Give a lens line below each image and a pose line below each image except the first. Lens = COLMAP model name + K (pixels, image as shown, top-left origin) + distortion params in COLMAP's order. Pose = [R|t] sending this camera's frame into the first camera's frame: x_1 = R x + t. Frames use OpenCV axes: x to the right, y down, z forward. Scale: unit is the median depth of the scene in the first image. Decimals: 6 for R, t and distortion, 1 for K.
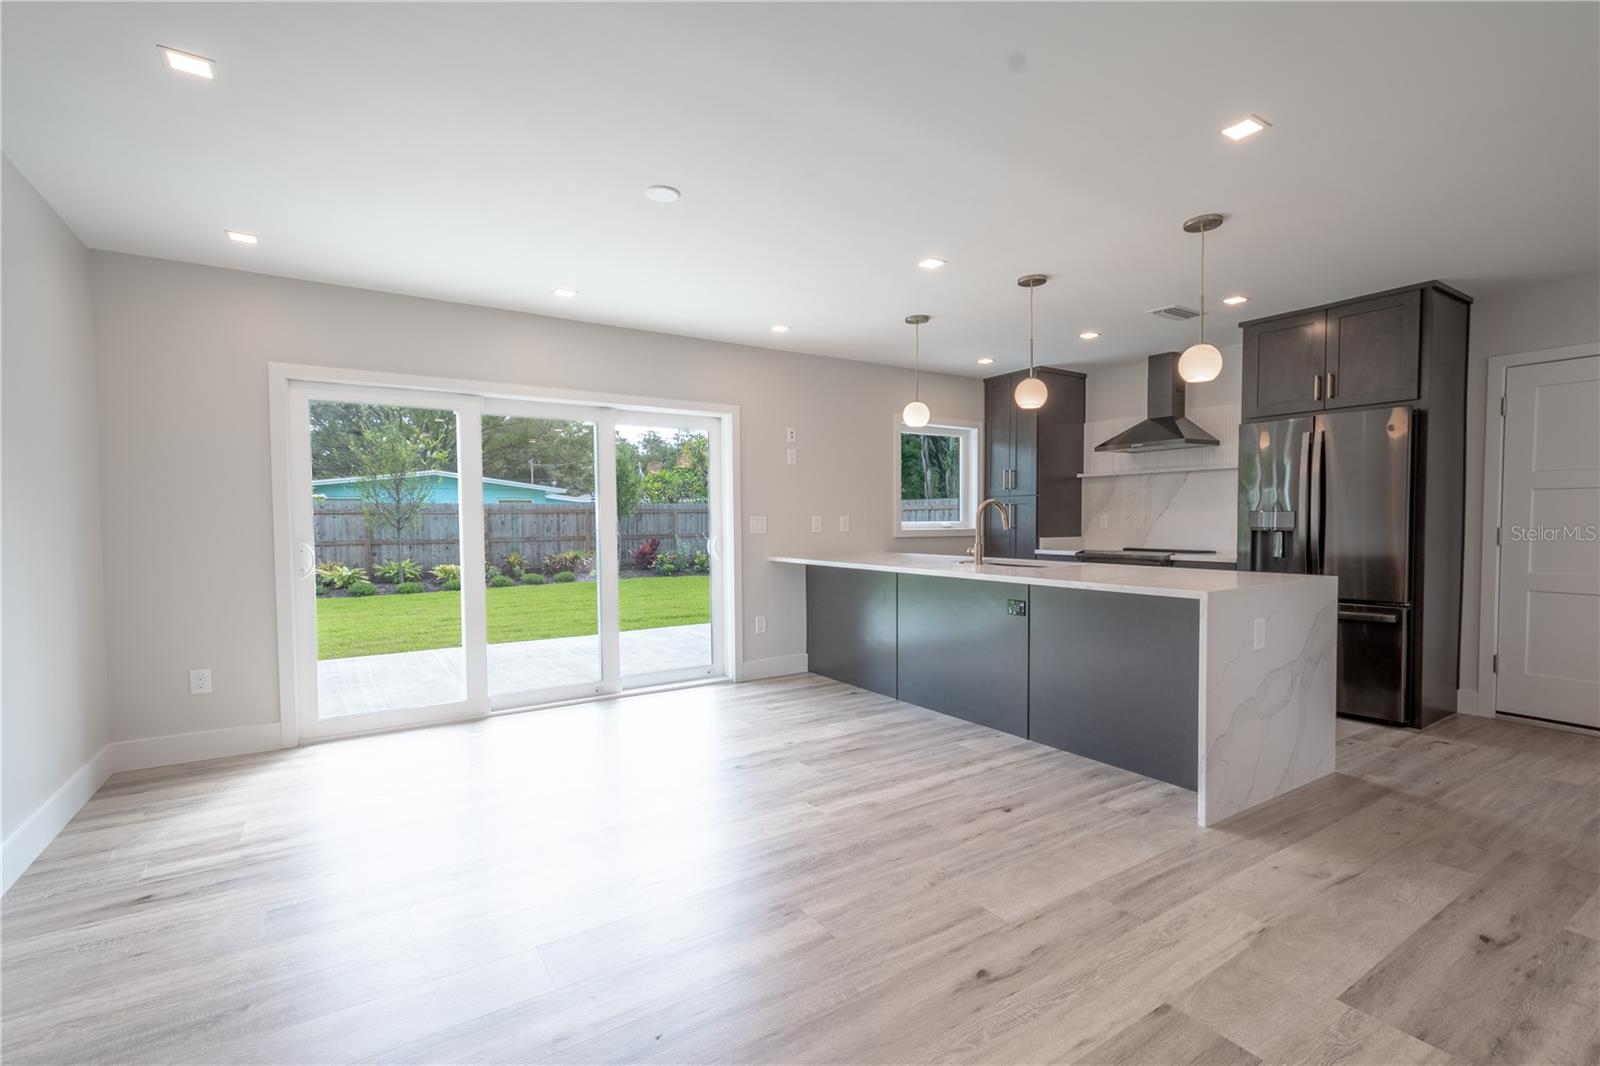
lens RADIAL K [[732.1, 0, 838.4], [0, 732.1, 545.1], [0, 0, 1]] dist [0.013574, -0.000969]
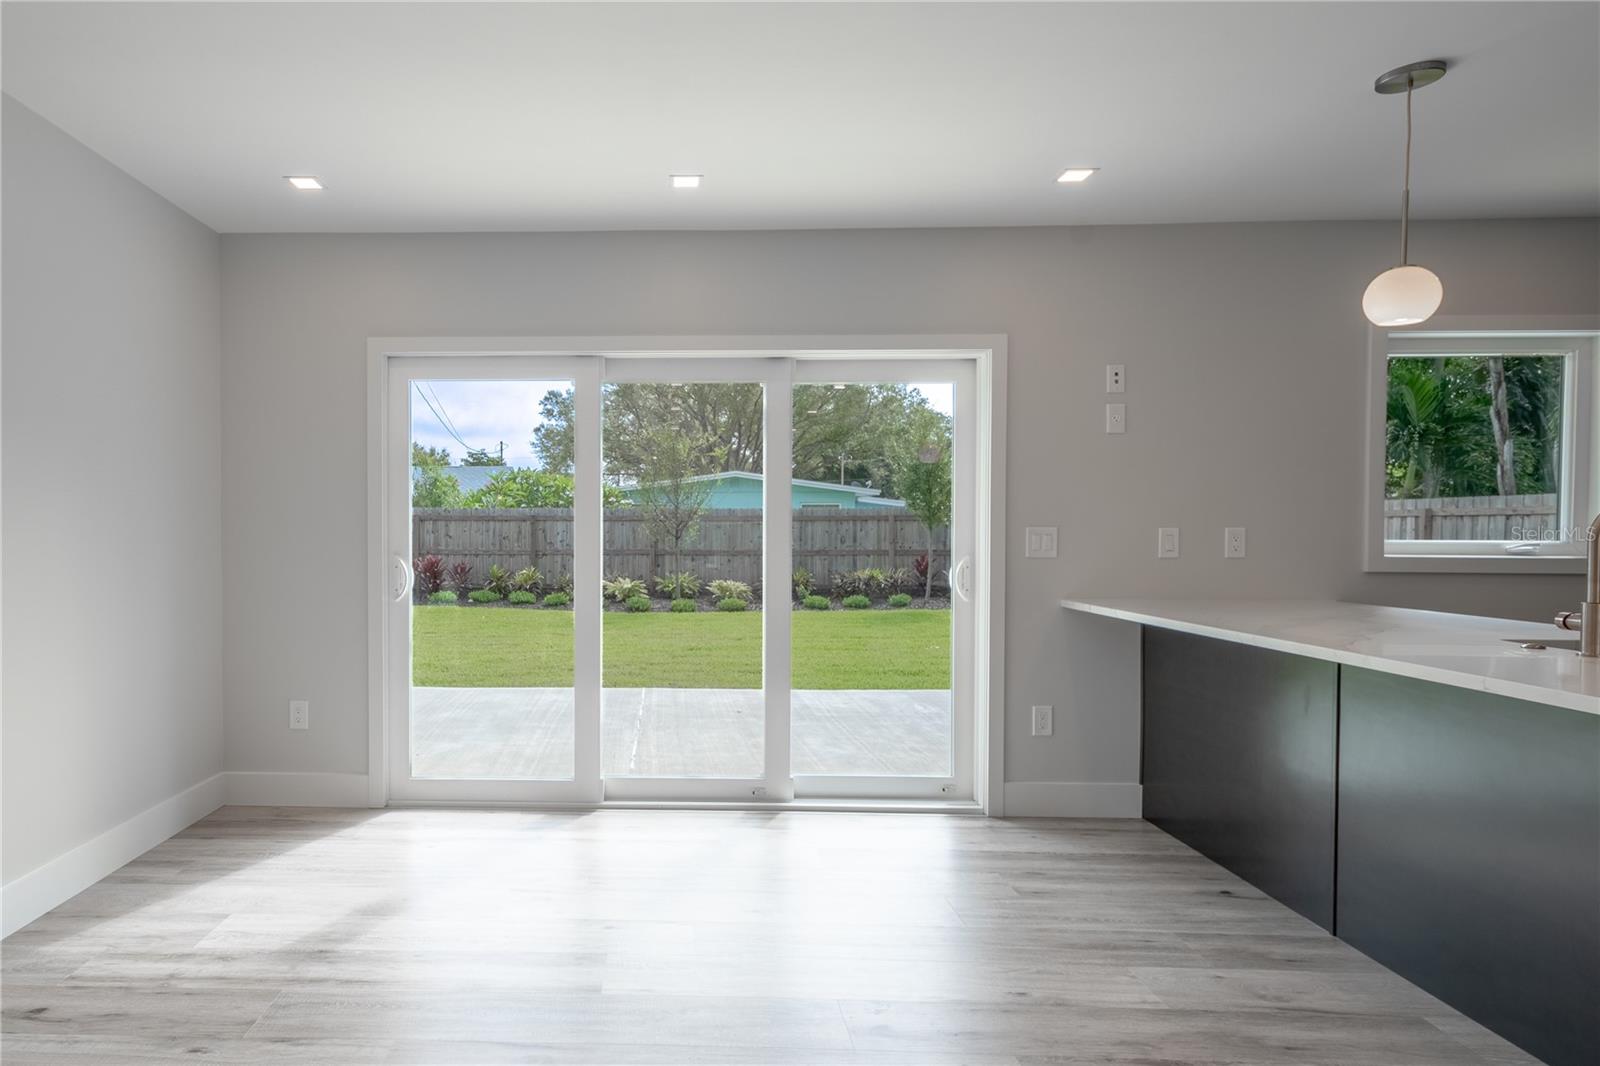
lens RADIAL K [[917.3, 0, 635.7], [0, 917.3, 547.9], [0, 0, 1]] dist [0.013230, -0.000630]
pose [[0.802158, 0.020142, -0.596772, 0.066576], [-0.028185, 0.999594, -0.004147, -0.012678], [0.596446, 0.020146, 0.802400, 0.265700]]
